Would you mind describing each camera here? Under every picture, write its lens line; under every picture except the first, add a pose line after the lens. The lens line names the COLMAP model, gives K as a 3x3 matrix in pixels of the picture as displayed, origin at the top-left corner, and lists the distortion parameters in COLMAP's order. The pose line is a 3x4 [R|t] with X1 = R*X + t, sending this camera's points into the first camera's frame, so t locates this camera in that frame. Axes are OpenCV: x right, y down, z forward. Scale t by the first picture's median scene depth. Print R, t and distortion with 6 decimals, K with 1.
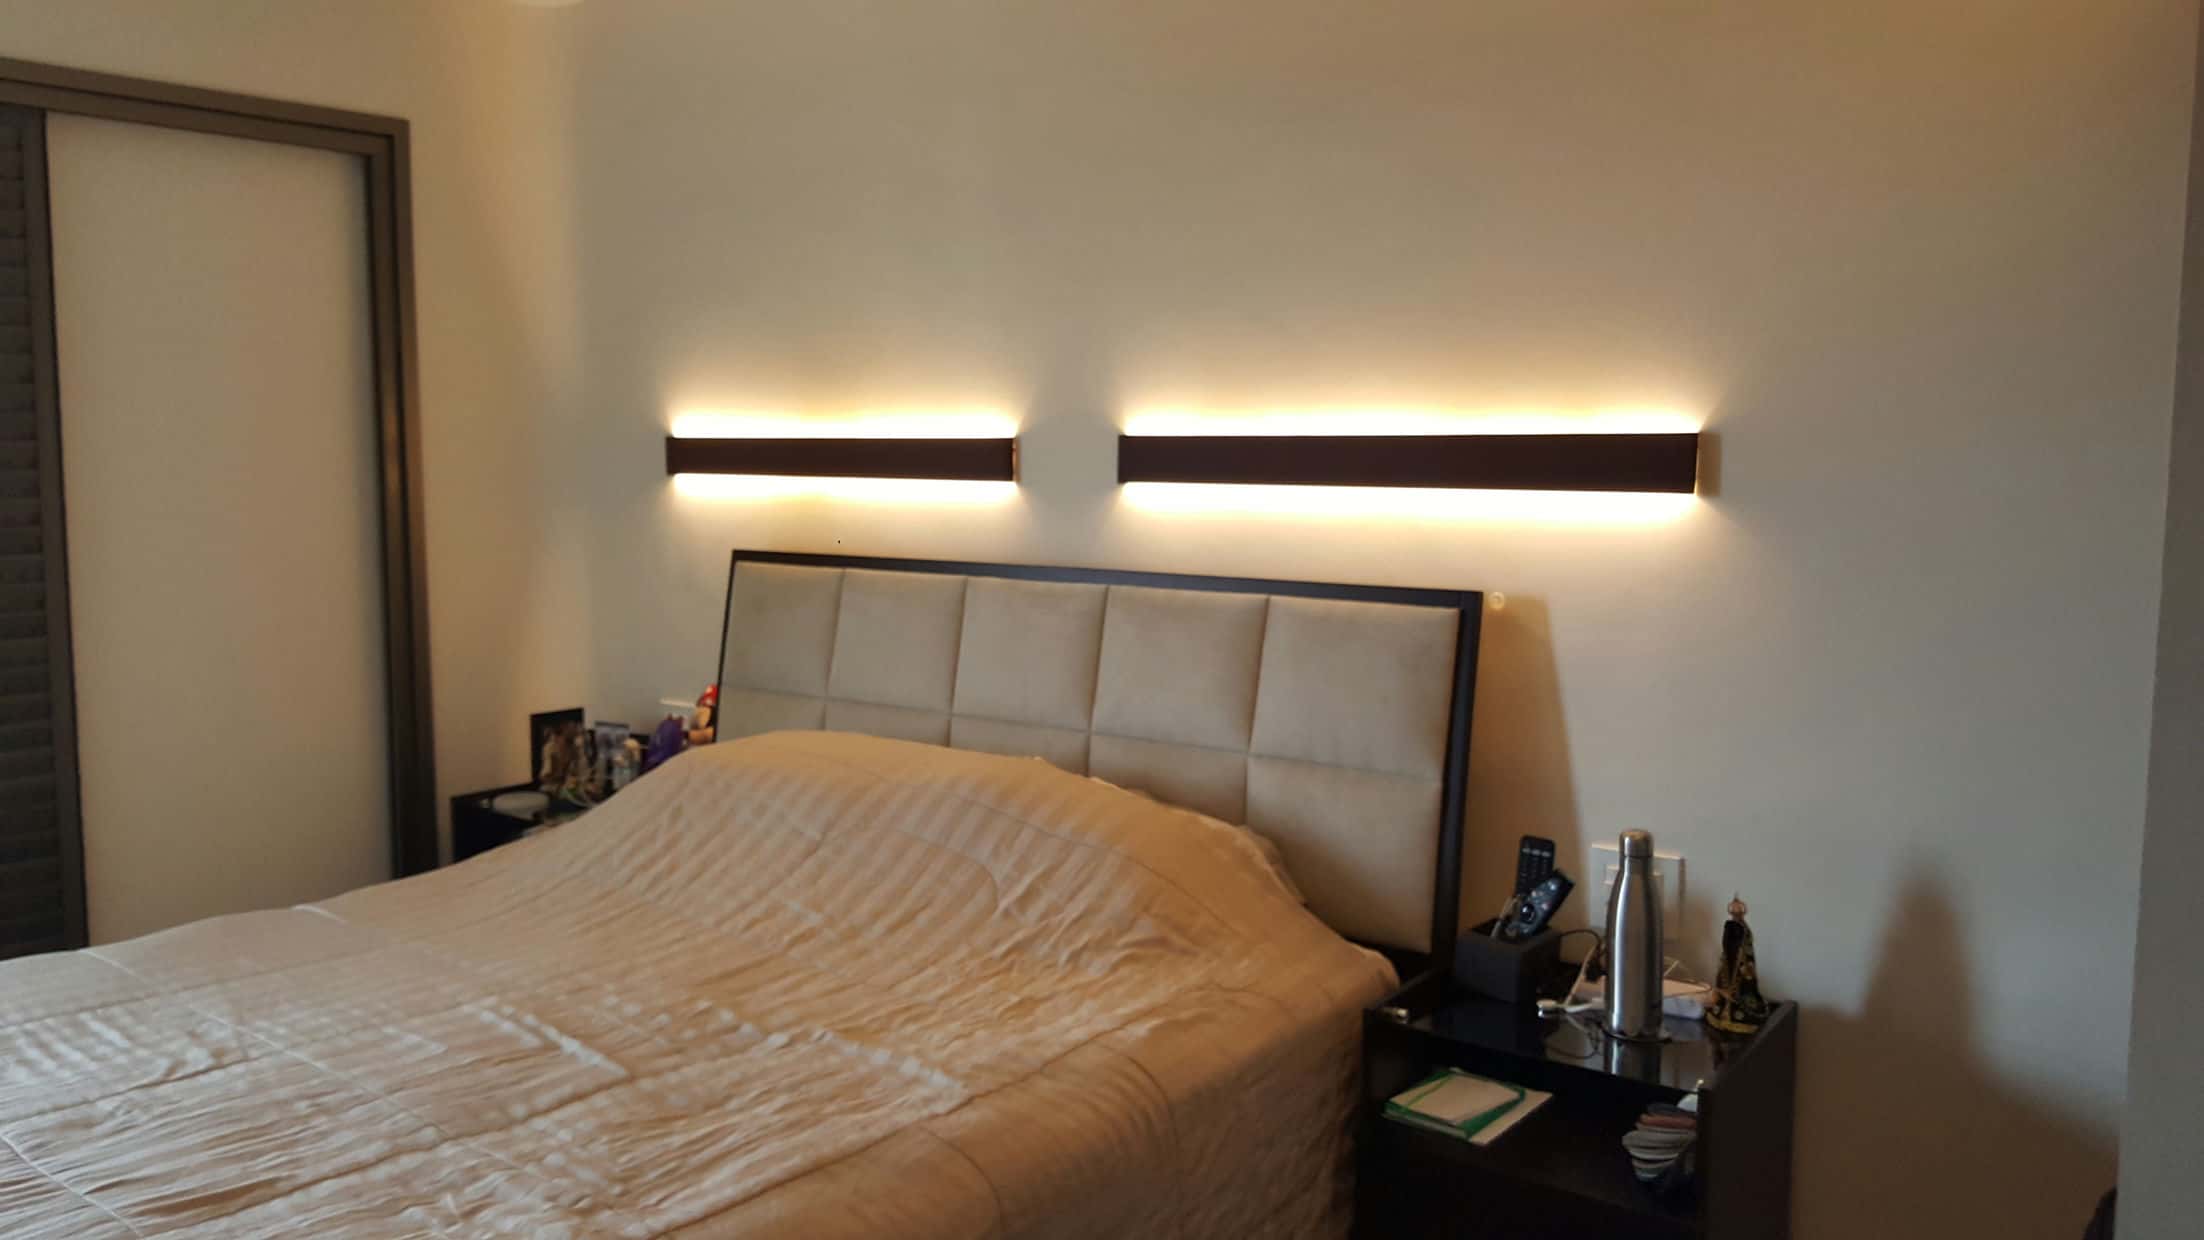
lens RADIAL K [[1606.3, 0, 1102.0], [0, 1606.3, 620.0], [0, 0, 1]] dist [0.001306, 0.000176]
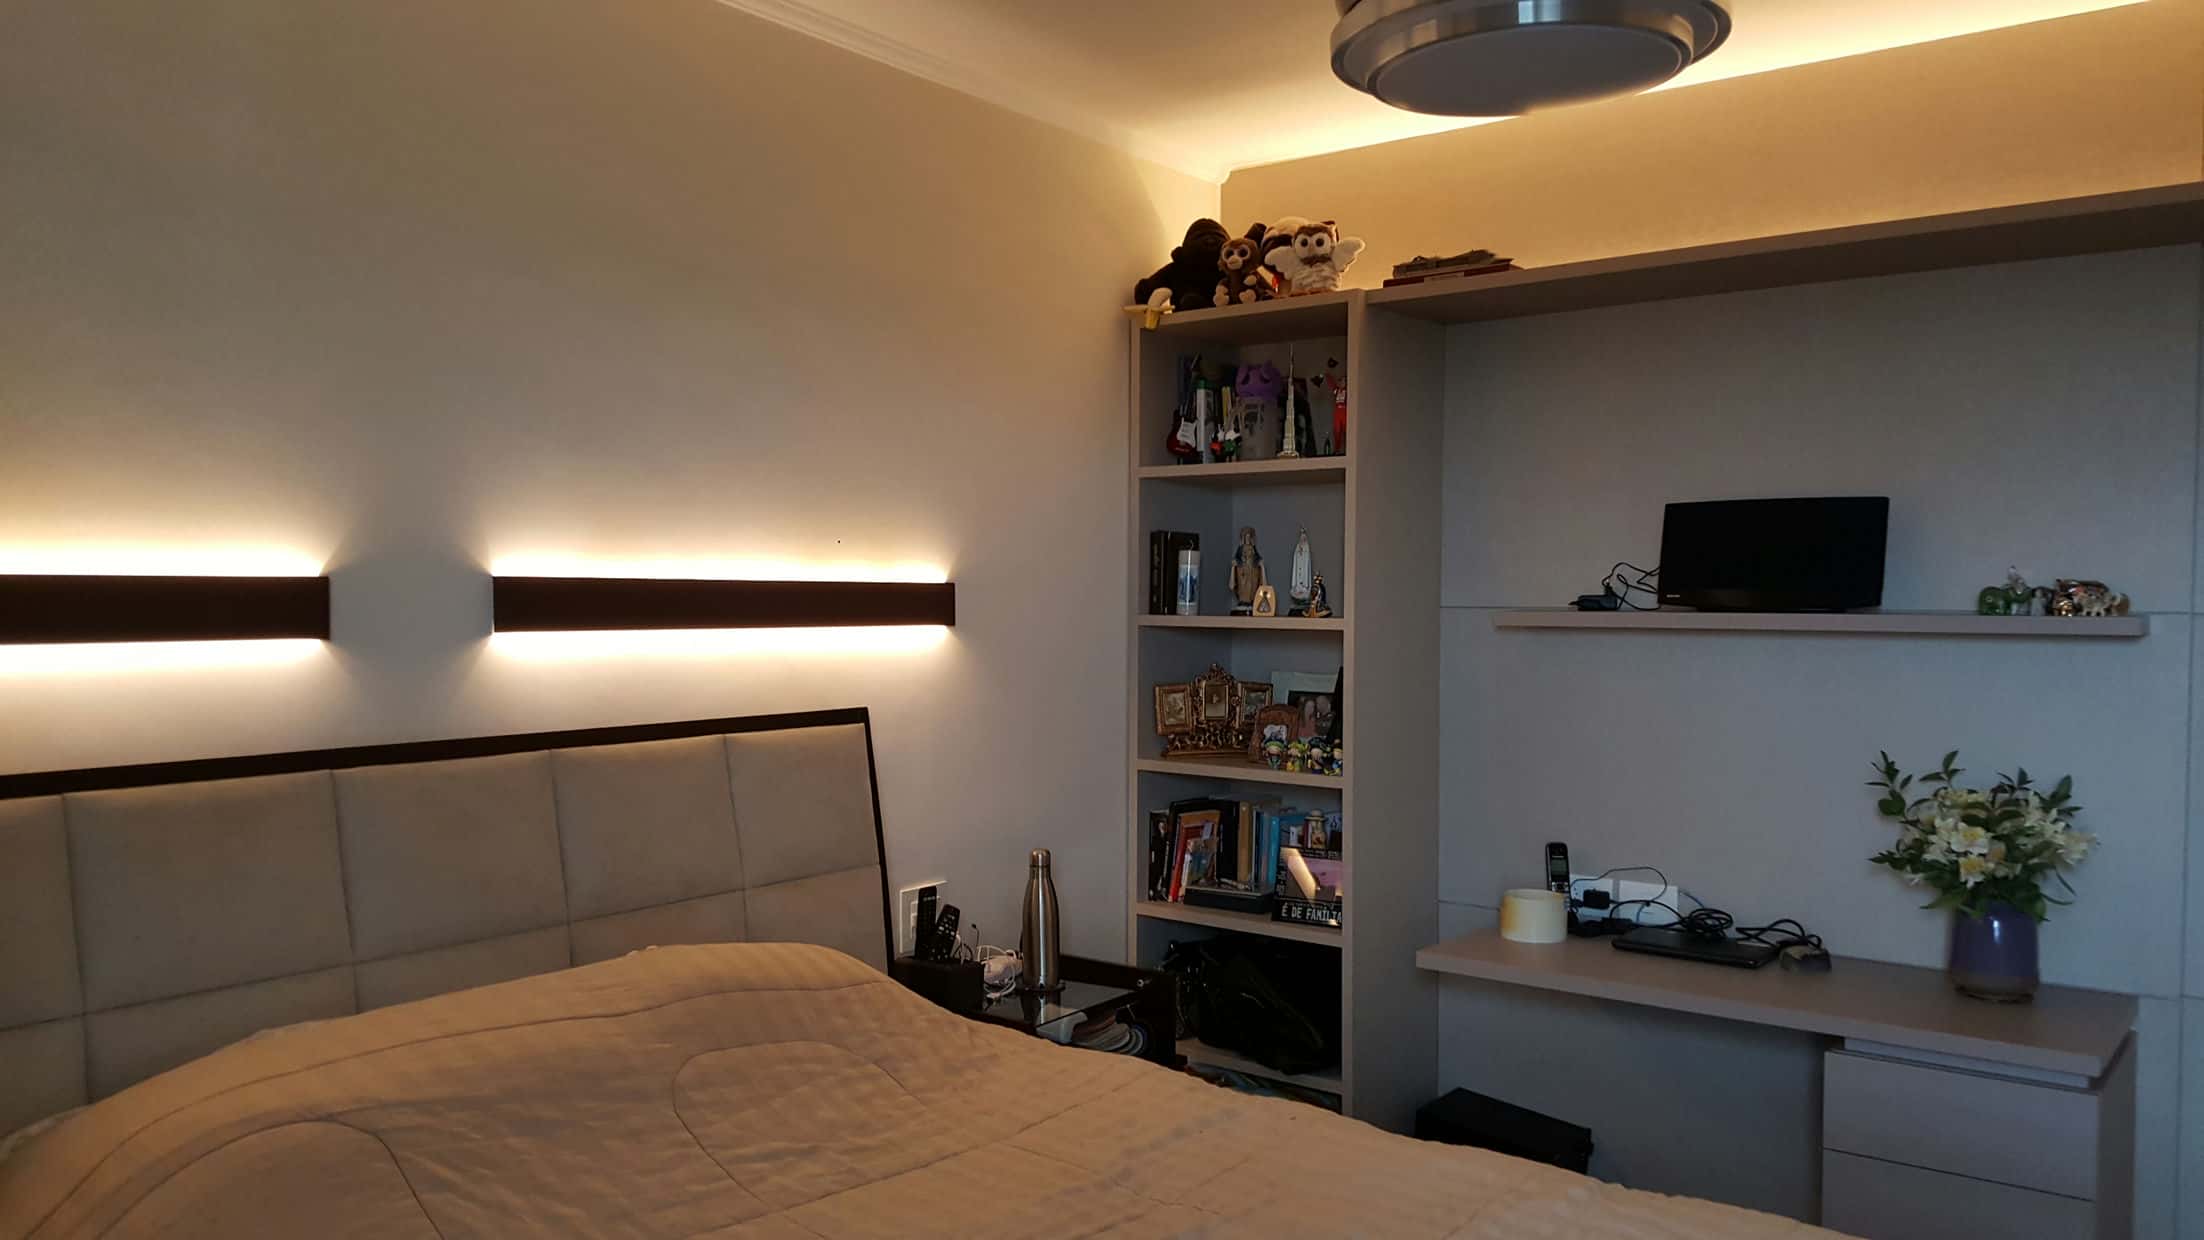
lens RADIAL K [[1606.3, 0, 1102.0], [0, 1606.3, 620.0], [0, 0, 1]] dist [0.001306, 0.000176]
pose [[-0.046855, -0.015423, 0.998783, -0.898691], [0.101384, 0.994644, 0.020115, -0.081229], [-0.993743, 0.102203, -0.045040, 0.763324]]
